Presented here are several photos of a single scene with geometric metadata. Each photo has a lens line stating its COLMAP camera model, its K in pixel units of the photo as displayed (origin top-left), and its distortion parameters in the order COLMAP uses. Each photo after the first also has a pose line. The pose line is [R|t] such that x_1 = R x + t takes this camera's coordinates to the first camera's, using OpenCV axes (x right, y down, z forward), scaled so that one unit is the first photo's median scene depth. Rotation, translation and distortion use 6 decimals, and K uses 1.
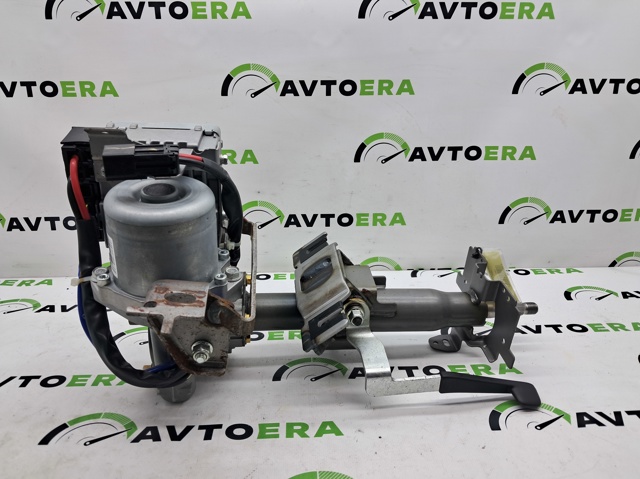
lens RADIAL K [[503.0, 0, 320.2], [0, 503.0, 226.3], [0, 0, 1]] dist [-0.004119, -0.004978]
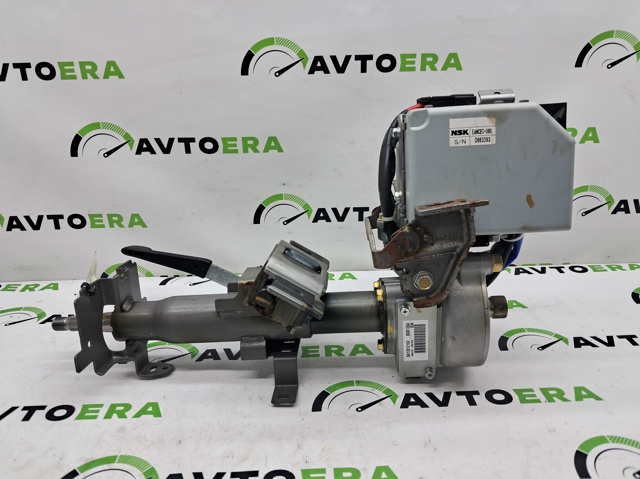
lens RADIAL K [[504.7, 0, 320.3], [0, 504.7, 228.2], [0, 0, 1]] dist [-0.004577, -0.003725]
pose [[0.999749, -0.011862, -0.019001, -0.045237], [0.012807, 0.998647, 0.050397, -0.036534], [0.018377, -0.050628, 0.998549, 0.113069]]
